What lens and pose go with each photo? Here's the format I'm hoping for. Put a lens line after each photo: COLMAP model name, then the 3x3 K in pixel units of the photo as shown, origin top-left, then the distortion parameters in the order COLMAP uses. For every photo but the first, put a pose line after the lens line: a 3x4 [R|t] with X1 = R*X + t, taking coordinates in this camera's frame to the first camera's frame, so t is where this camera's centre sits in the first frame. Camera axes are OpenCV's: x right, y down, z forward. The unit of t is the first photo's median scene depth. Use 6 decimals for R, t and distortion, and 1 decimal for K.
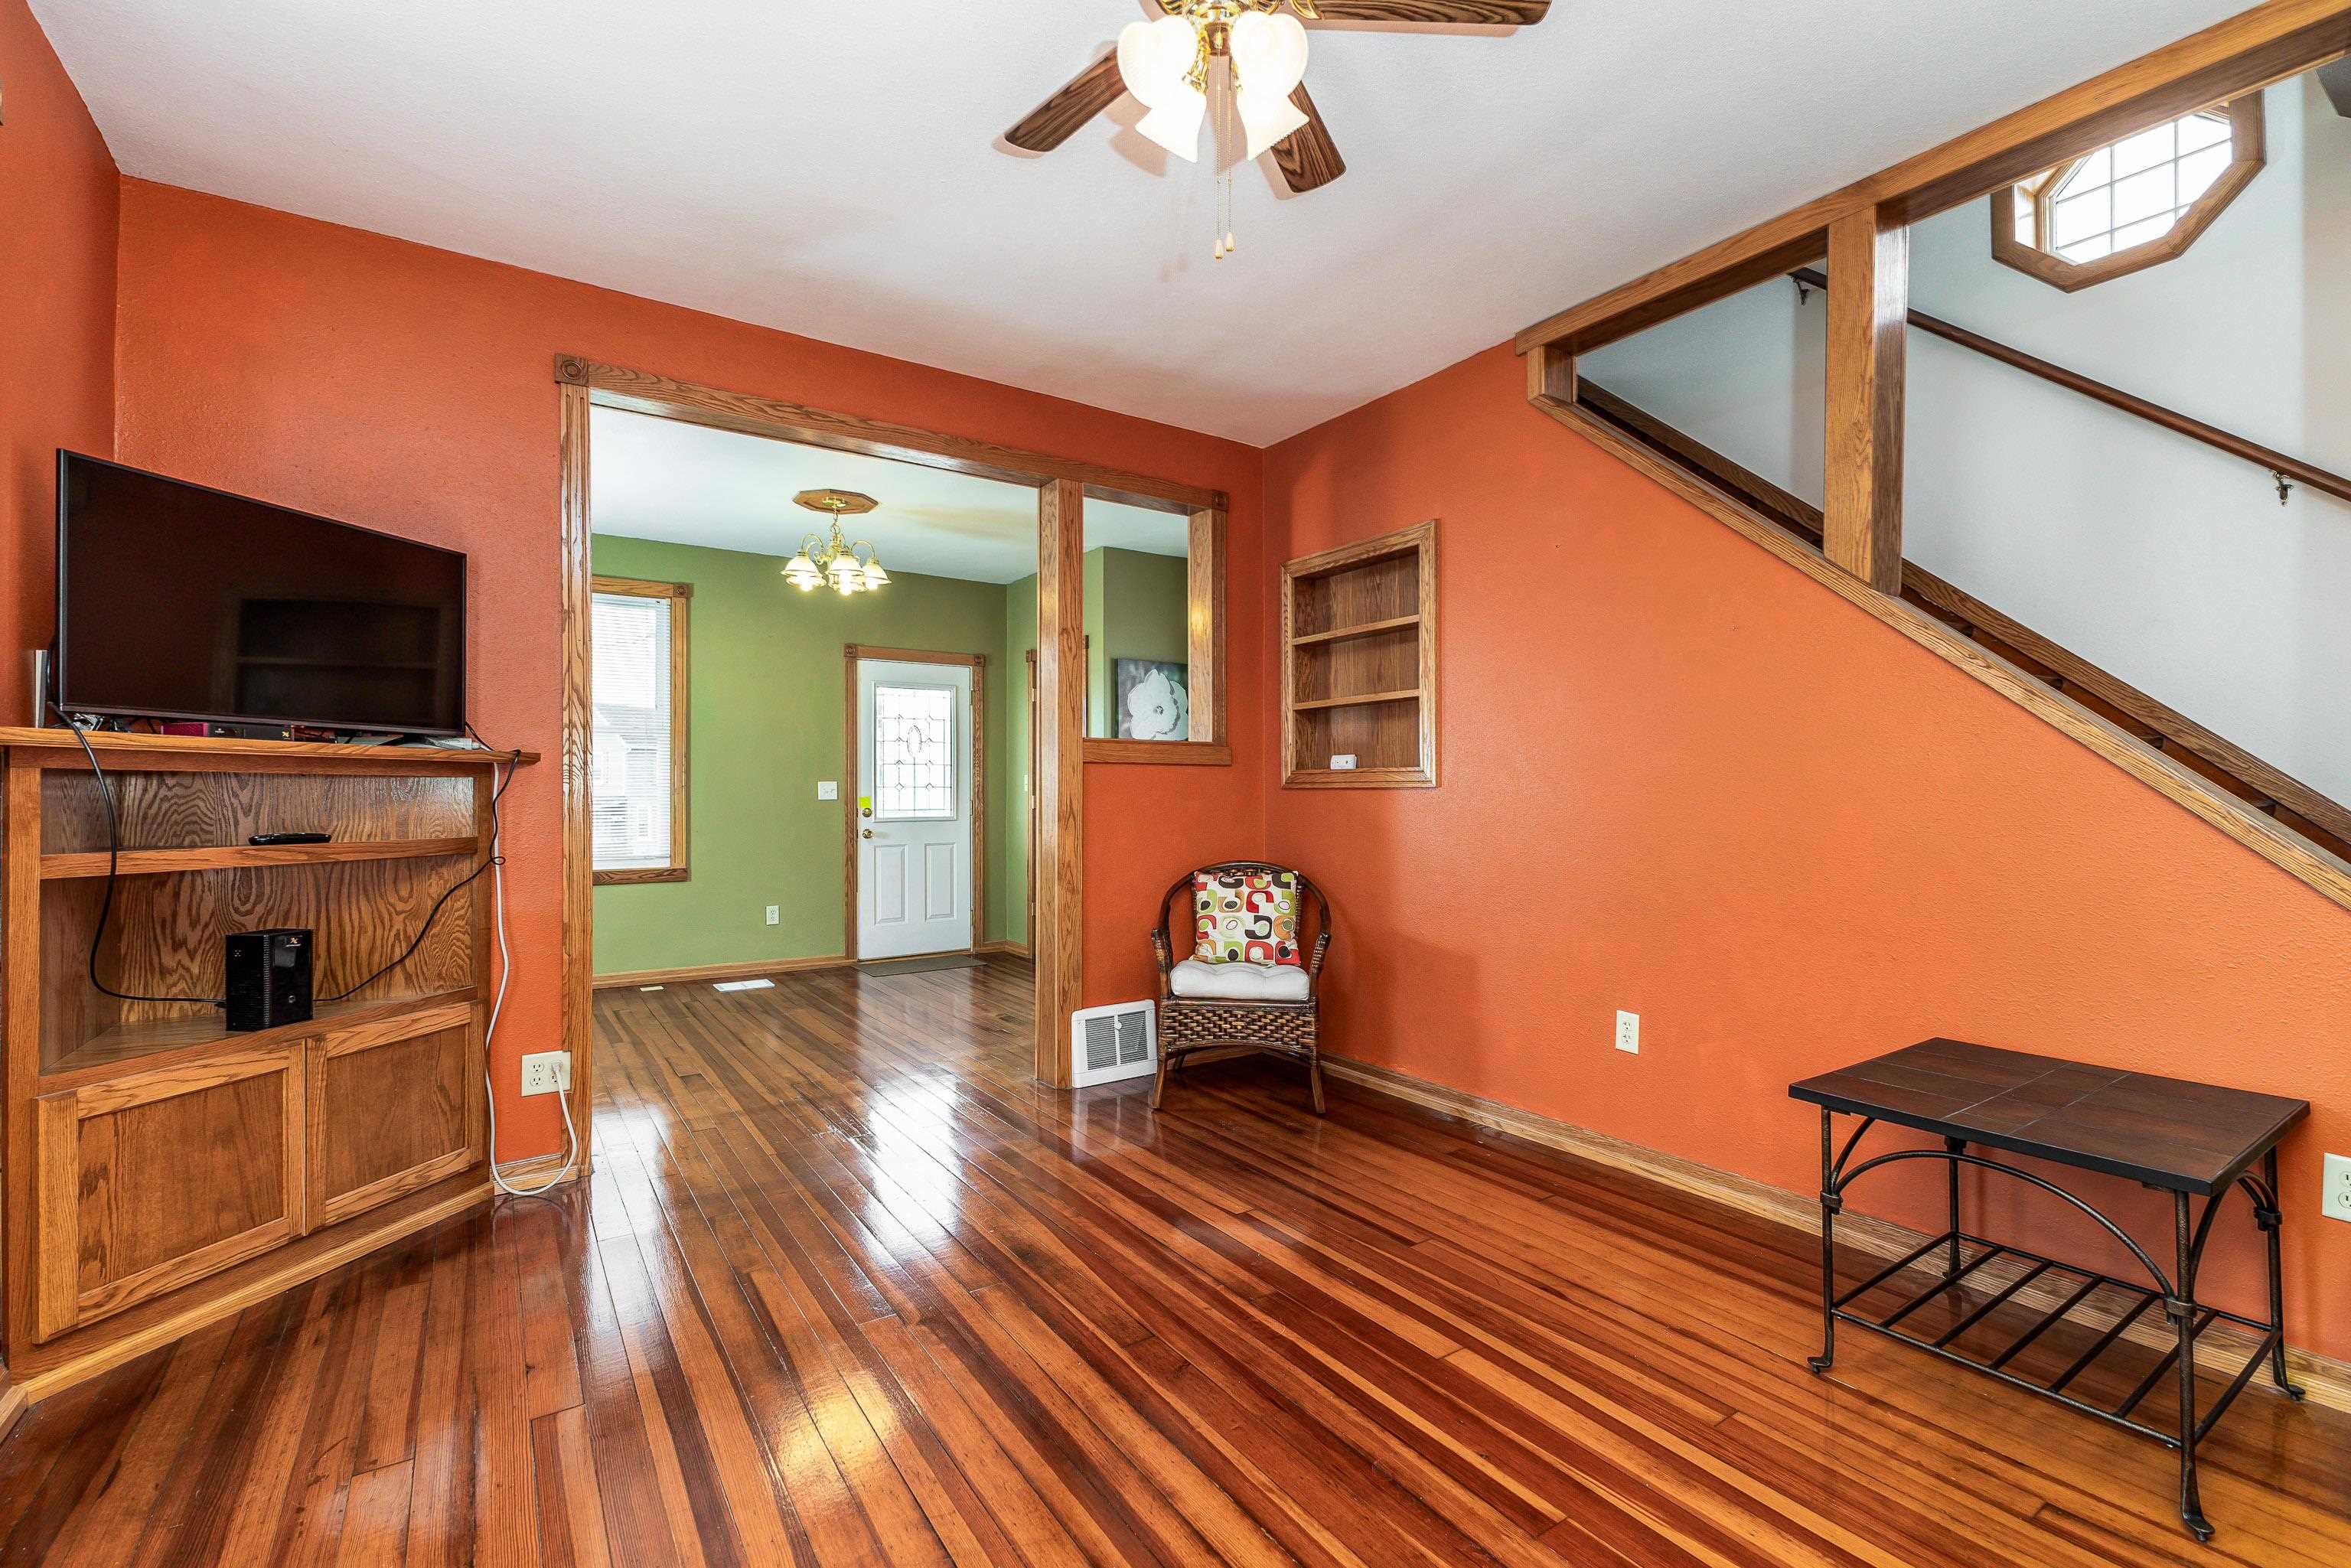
lens RADIAL K [[1034.8, 0, 1197.5], [0, 1034.8, 786.5], [0, 0, 1]] dist [0.011256, -0.002483]
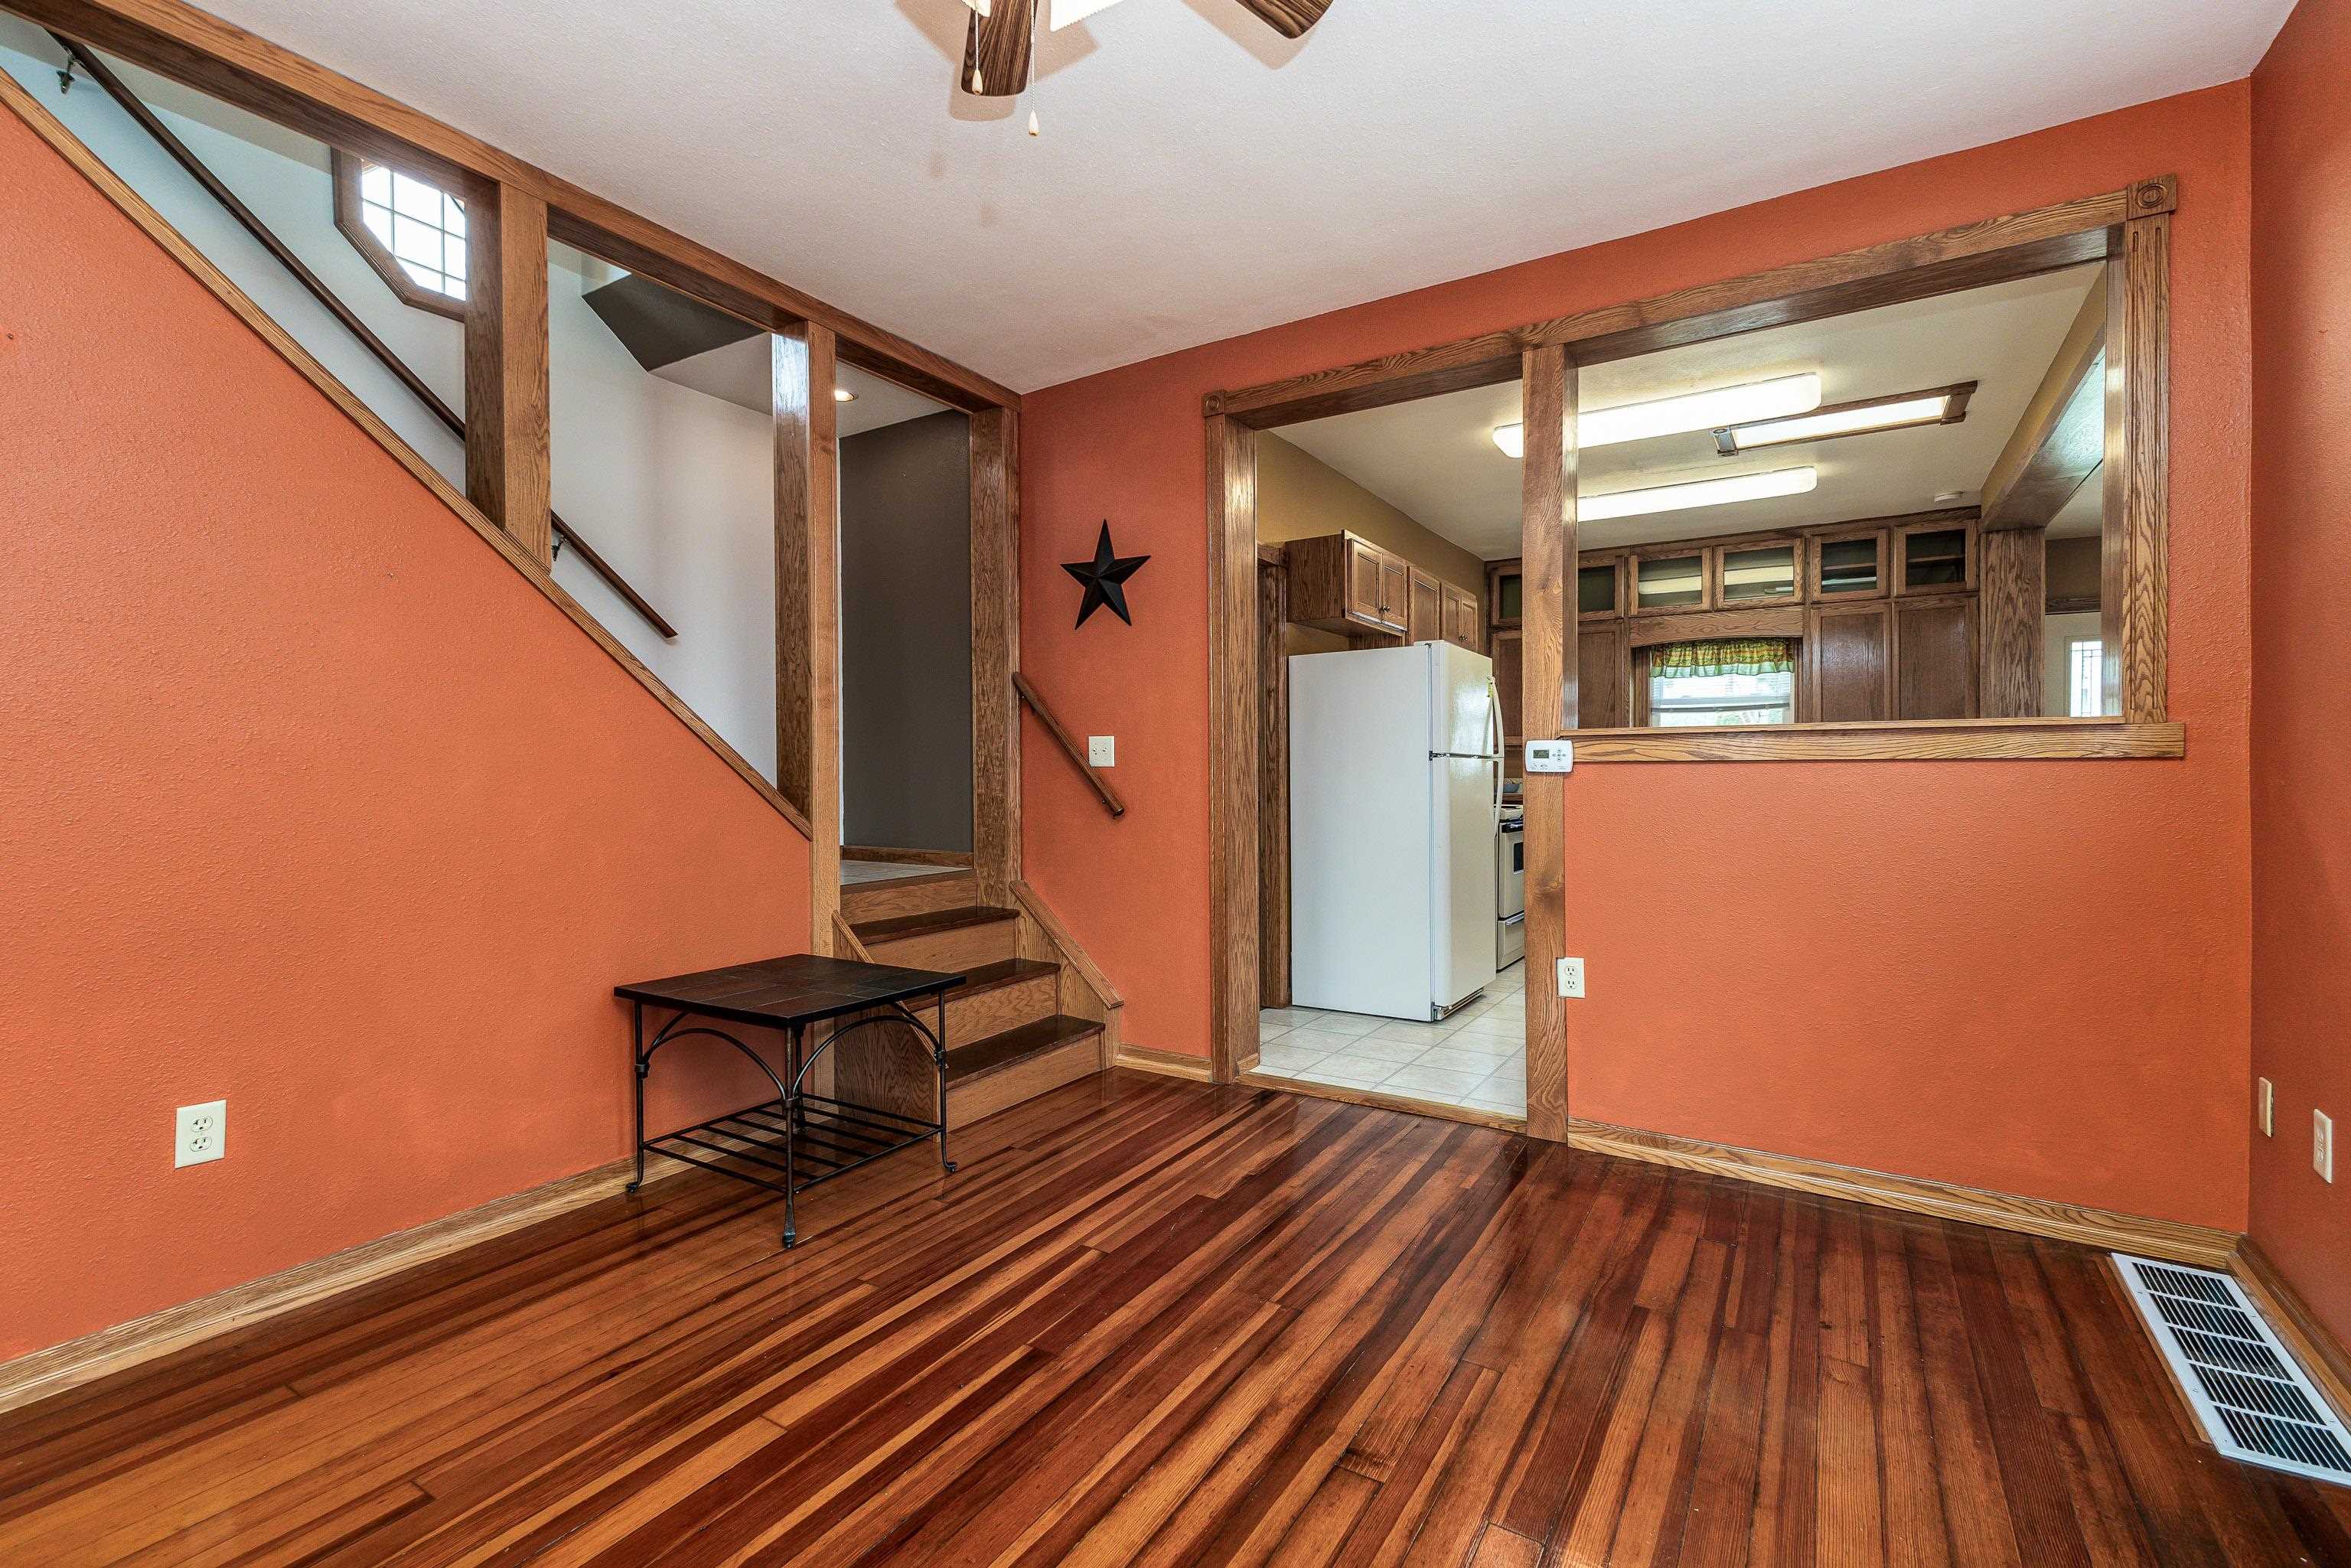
lens RADIAL K [[1034.8, 0, 1178.3], [0, 1034.8, 781.2], [0, 0, 1]] dist [0.011256, -0.002483]
pose [[-0.396873, -0.008508, 0.917834, -0.383780], [0.000634, 0.999954, 0.009544, 0.003353], [-0.917873, 0.004370, -0.396849, 0.586832]]
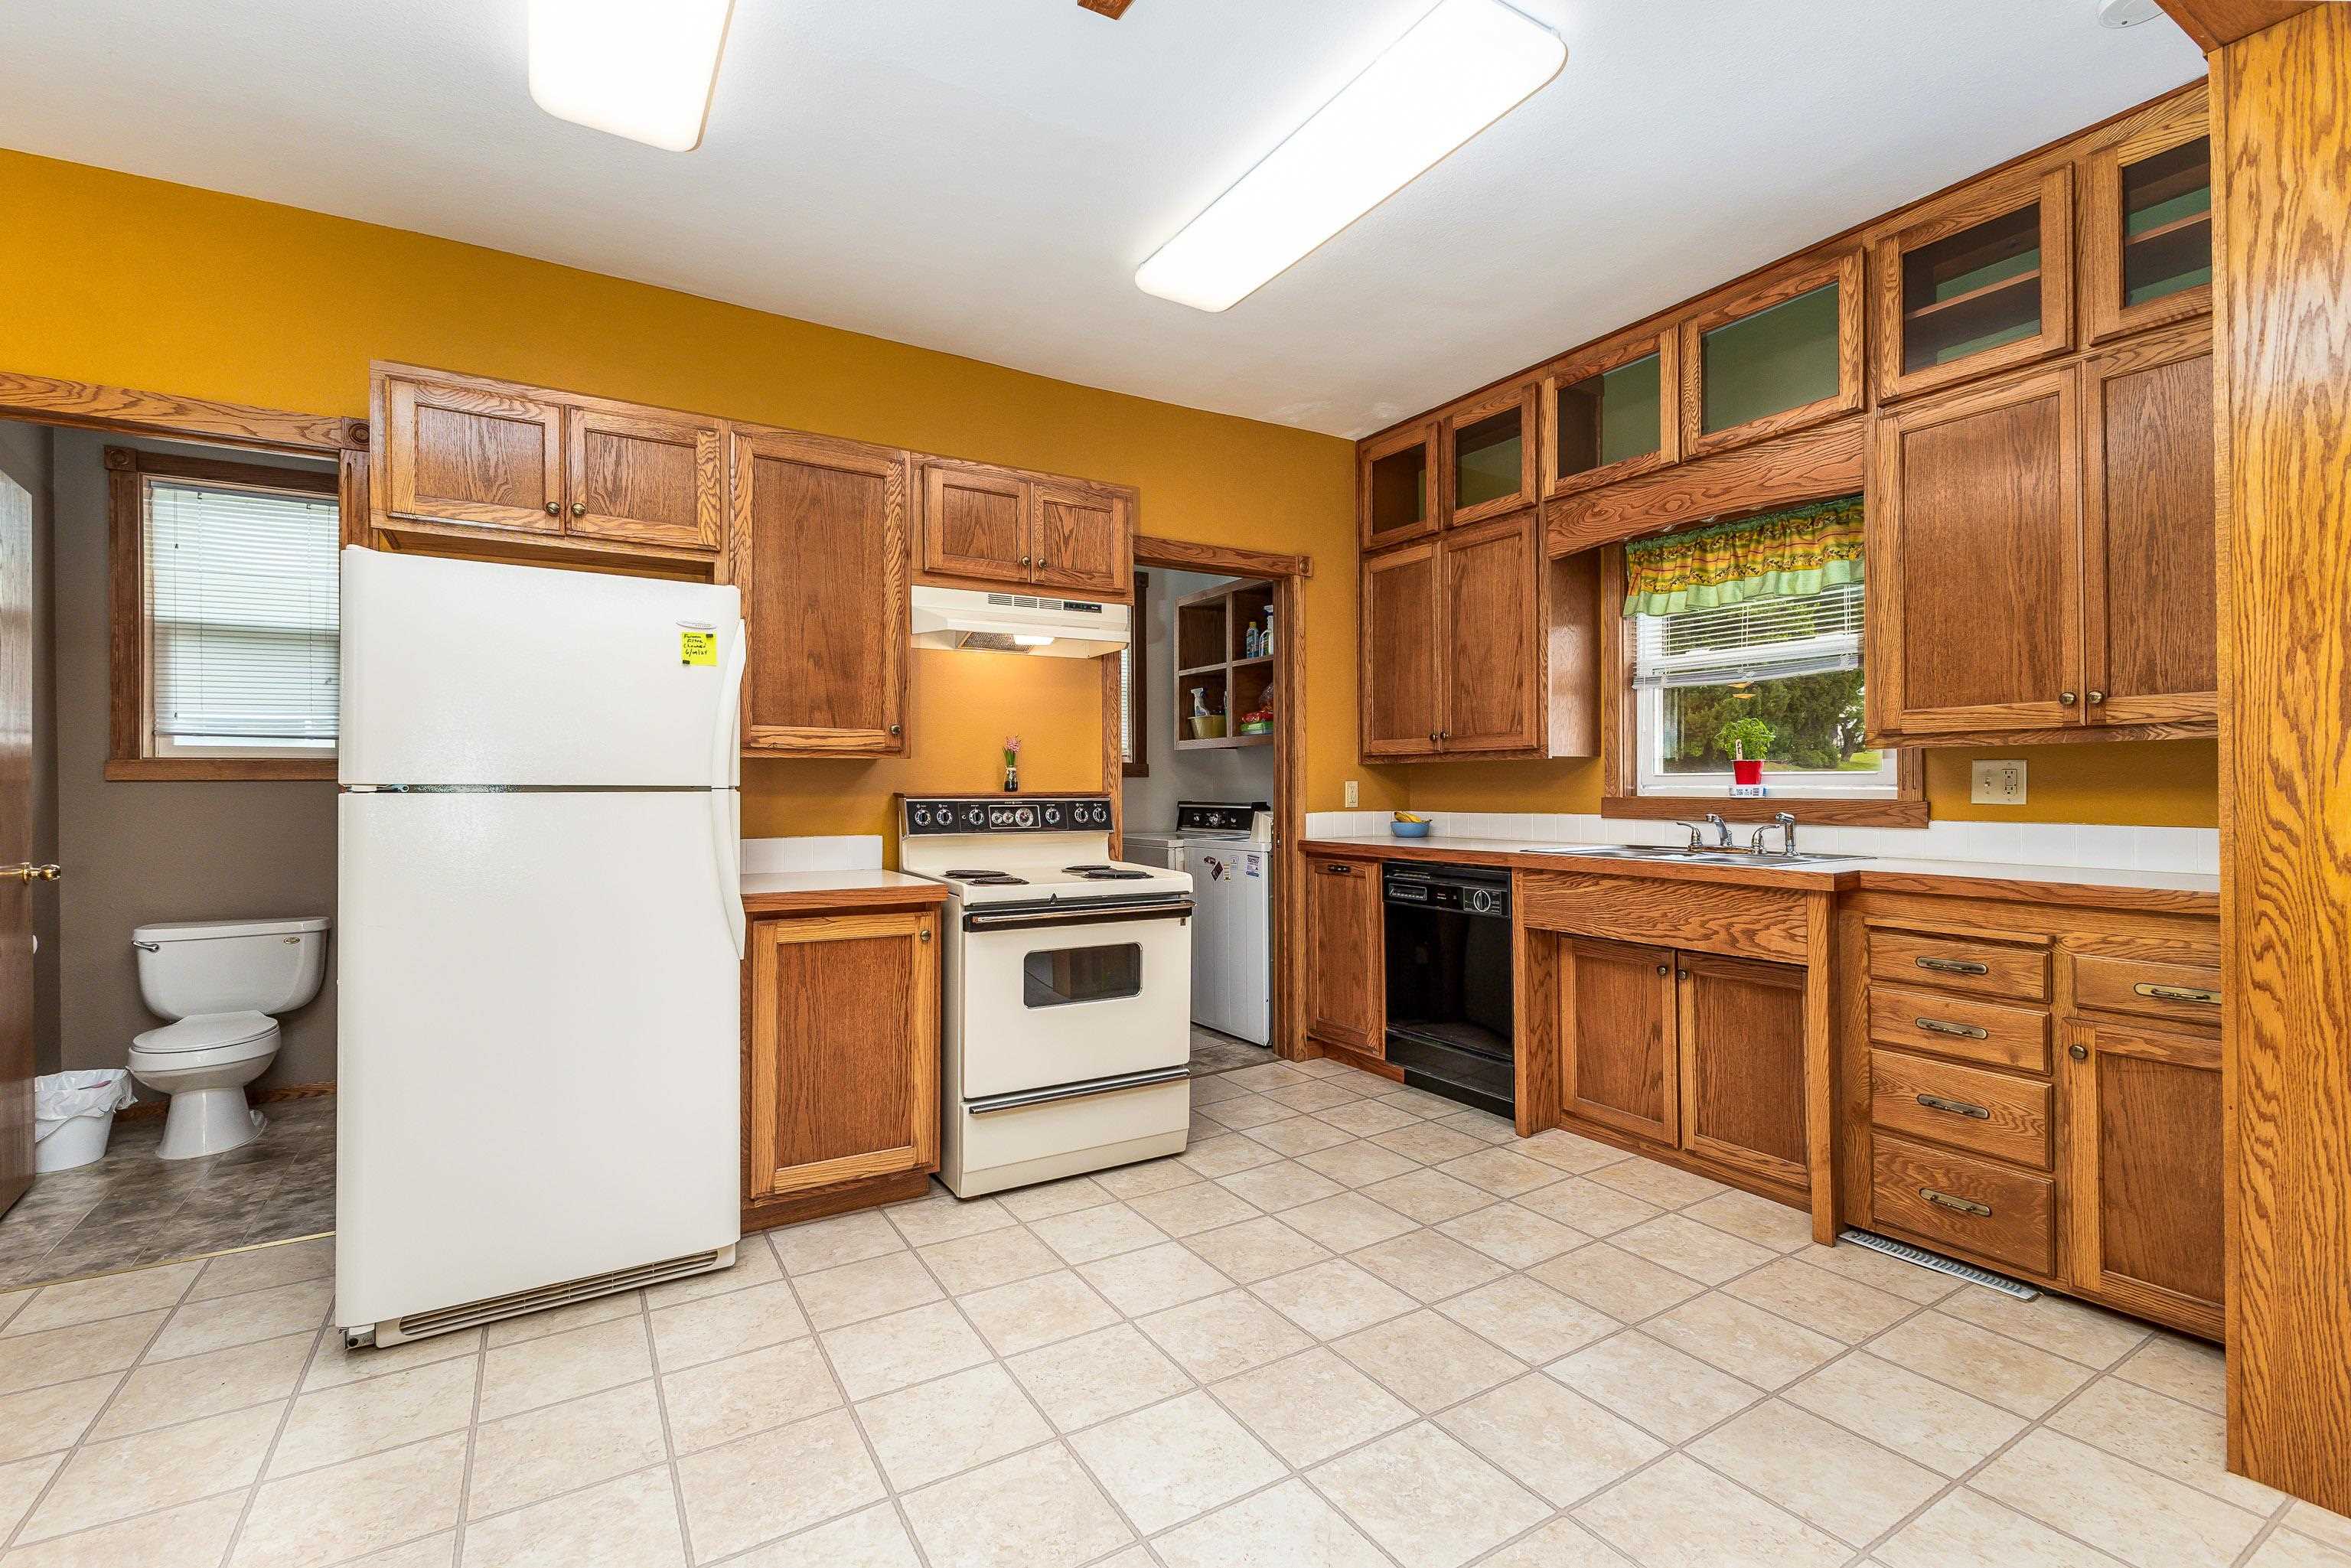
lens RADIAL K [[1034.8, 0, 1168.4], [0, 1034.8, 777.5], [0, 0, 1]] dist [0.011256, -0.002483]
pose [[0.063247, 0.002792, 0.997994, 0.062633], [0.002301, 0.999993, -0.002943, -0.018829], [-0.997995, 0.002482, 0.063241, -0.684739]]
